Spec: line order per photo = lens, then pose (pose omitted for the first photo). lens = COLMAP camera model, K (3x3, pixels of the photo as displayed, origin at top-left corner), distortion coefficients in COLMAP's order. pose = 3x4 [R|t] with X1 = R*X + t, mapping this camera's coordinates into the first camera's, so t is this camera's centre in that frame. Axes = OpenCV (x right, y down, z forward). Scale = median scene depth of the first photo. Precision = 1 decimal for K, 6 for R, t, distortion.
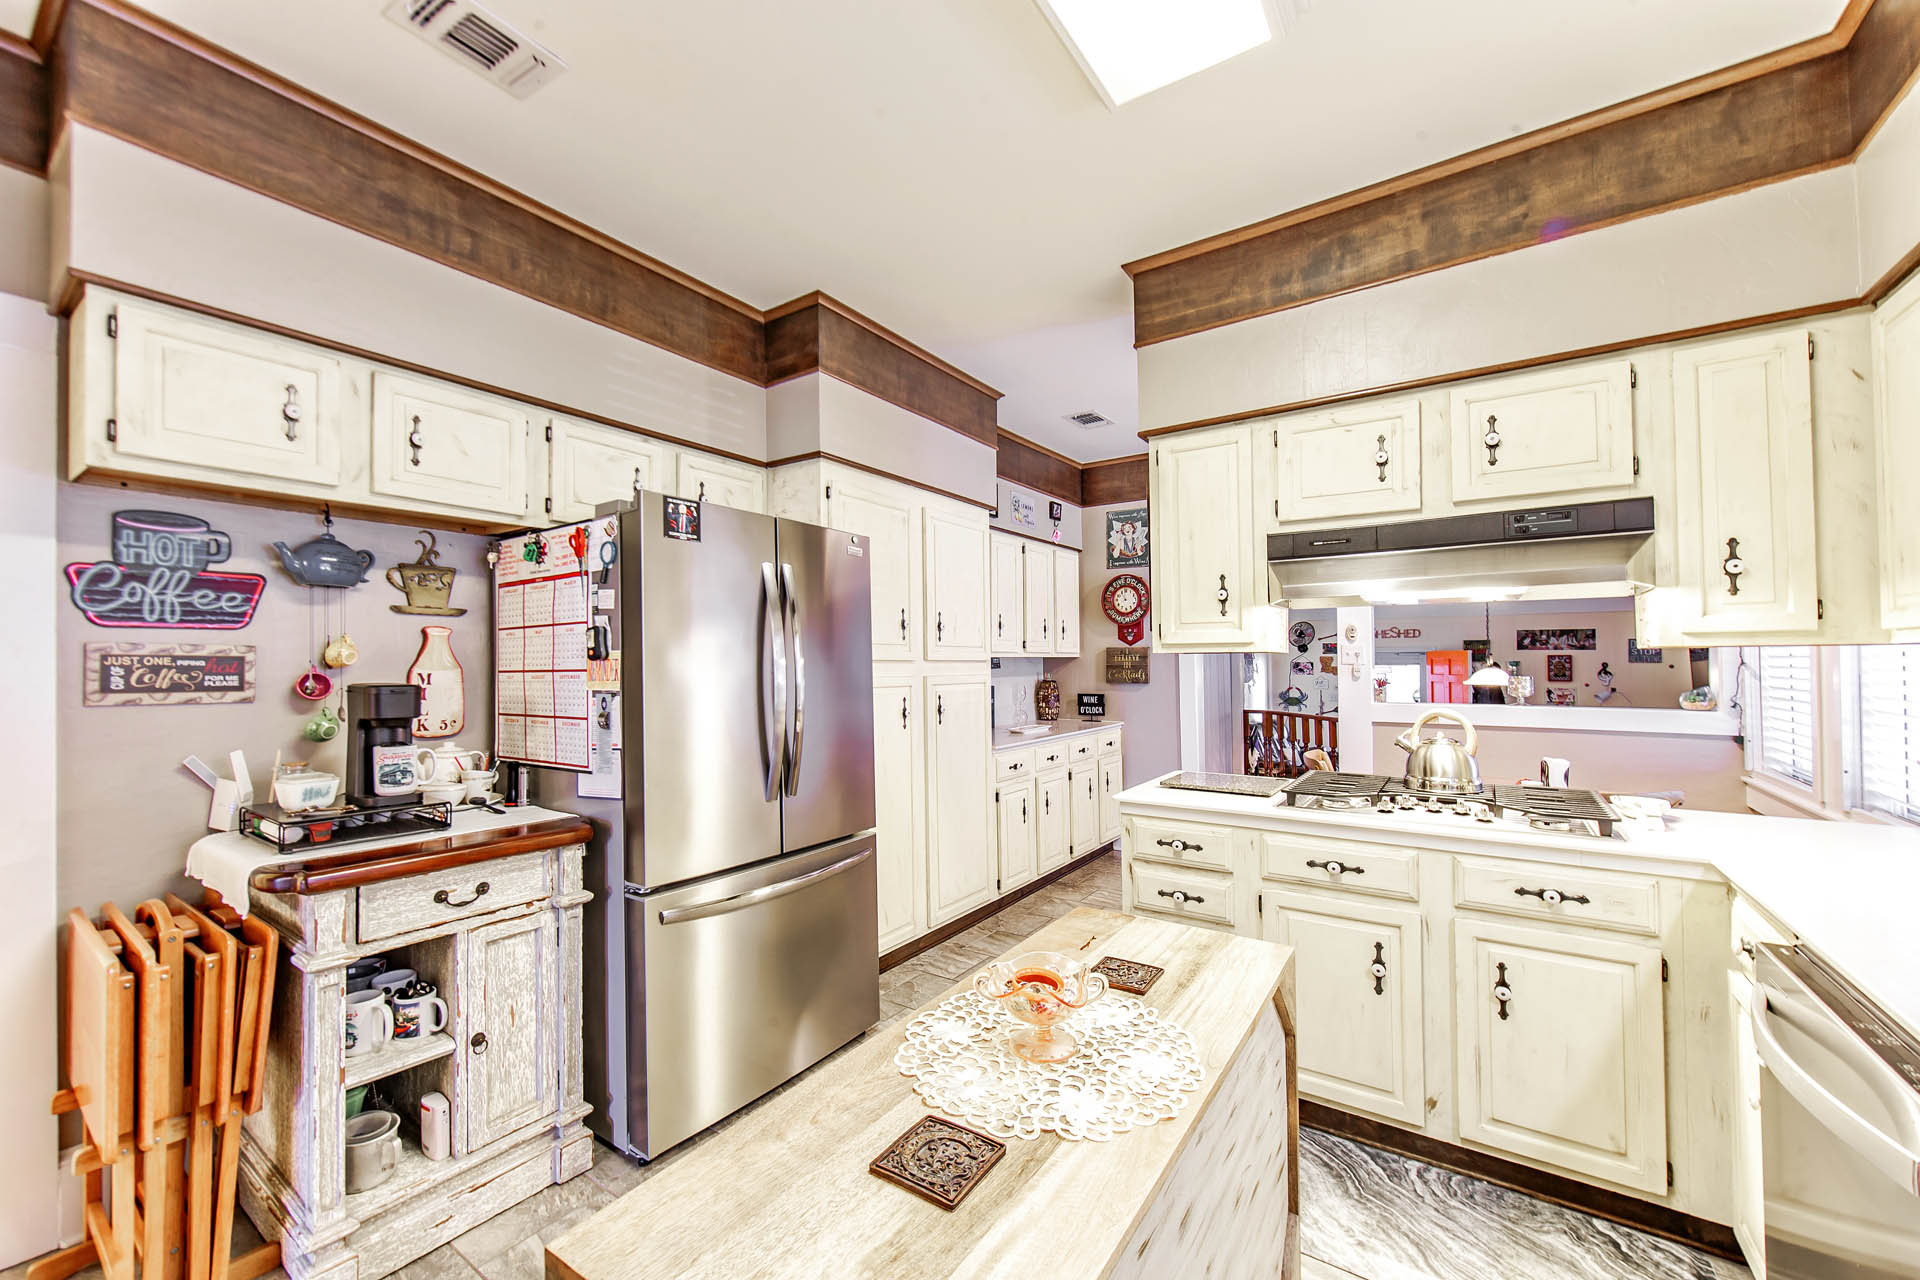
lens RADIAL K [[754.1, 0, 957.2], [0, 754.1, 651.5], [0, 0, 1]] dist [0.000299, 0.000049]
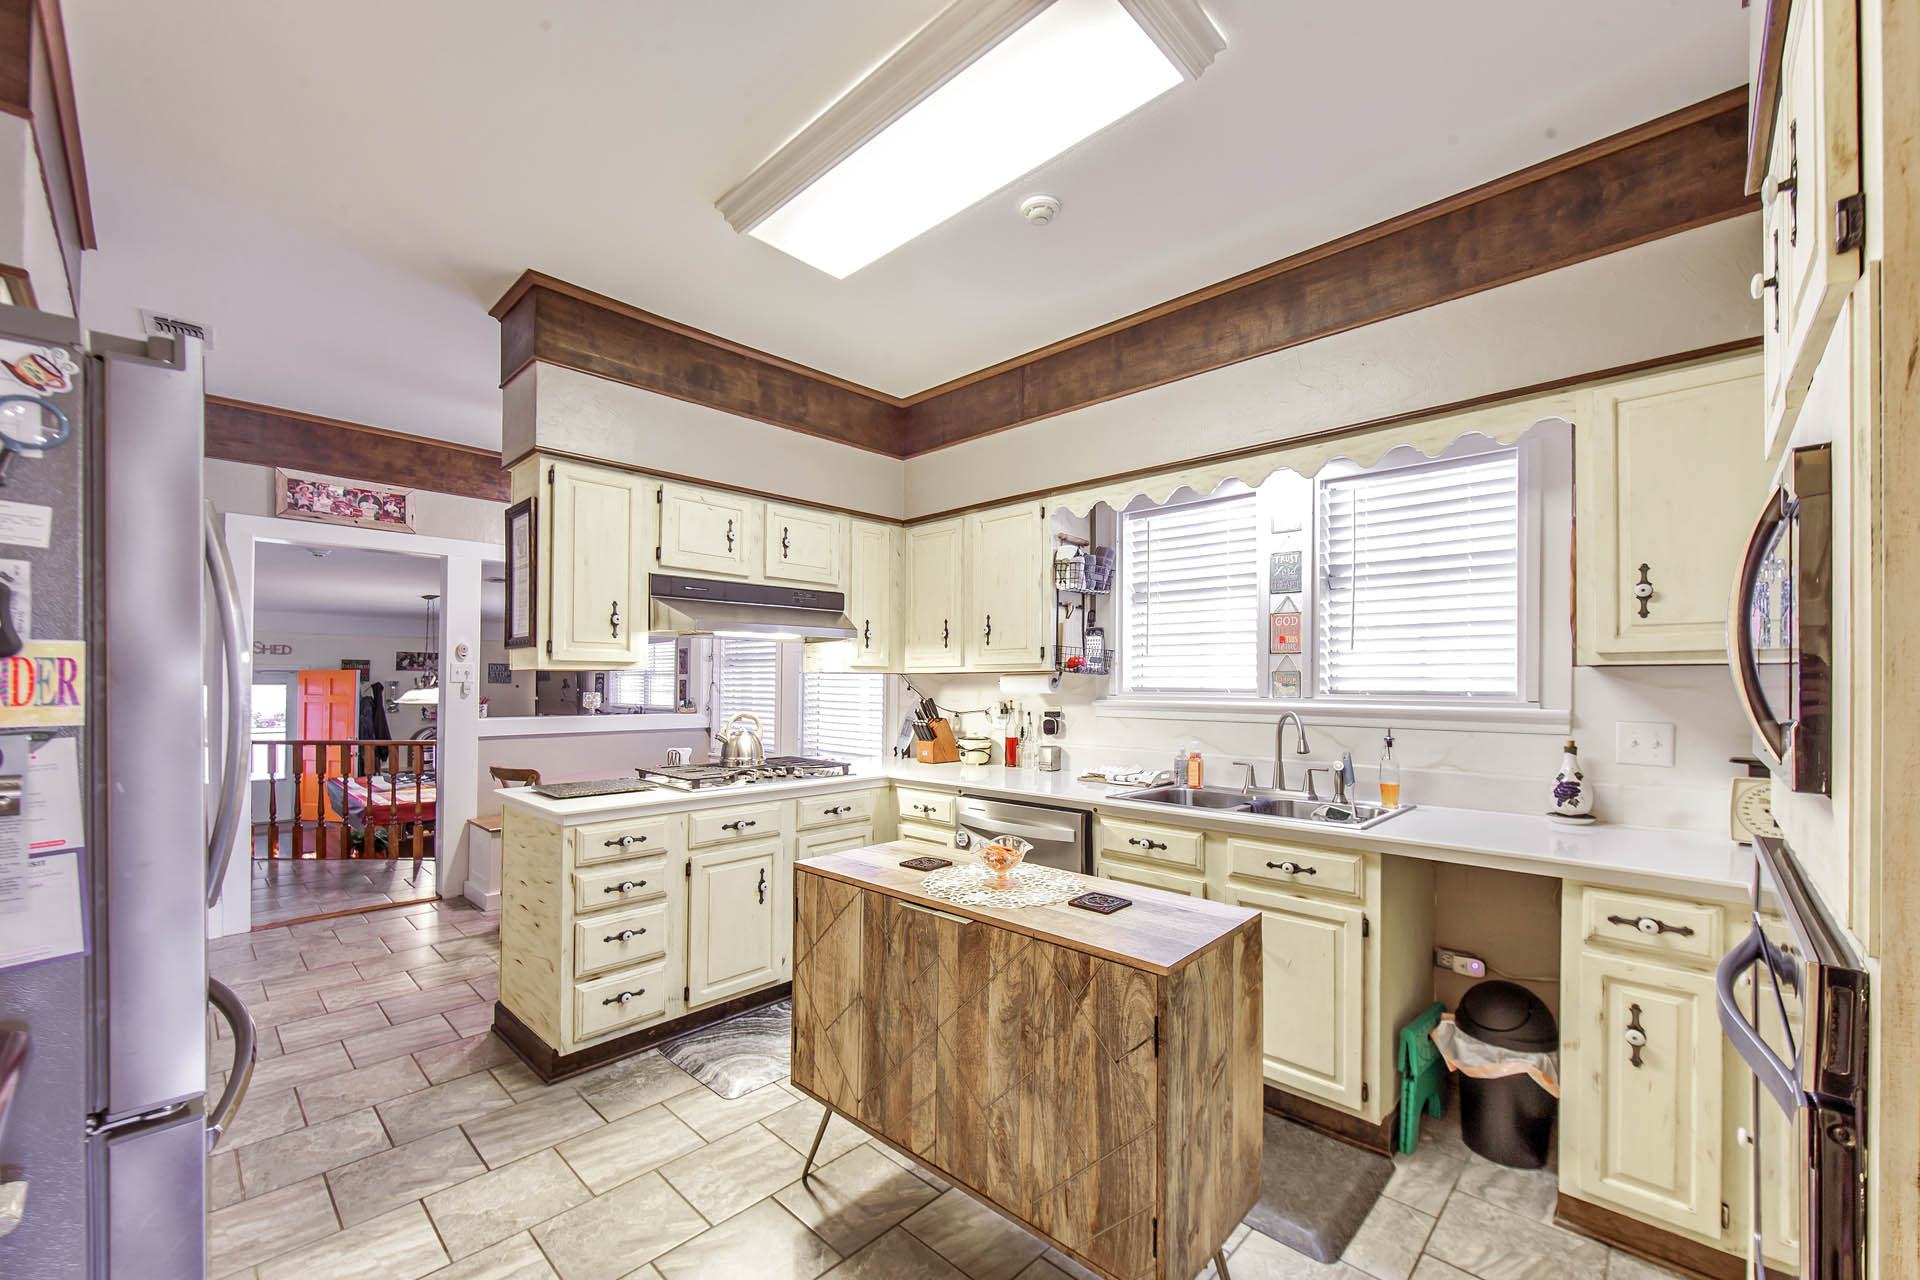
lens RADIAL K [[754.1, 0, 939.7], [0, 754.1, 679.7], [0, 0, 1]] dist [0.000299, 0.000049]
pose [[0.175672, 0.008824, 0.984409, -0.785348], [-0.018251, 0.999817, -0.005705, 0.015247], [-0.984280, -0.016965, 0.175801, 0.374851]]
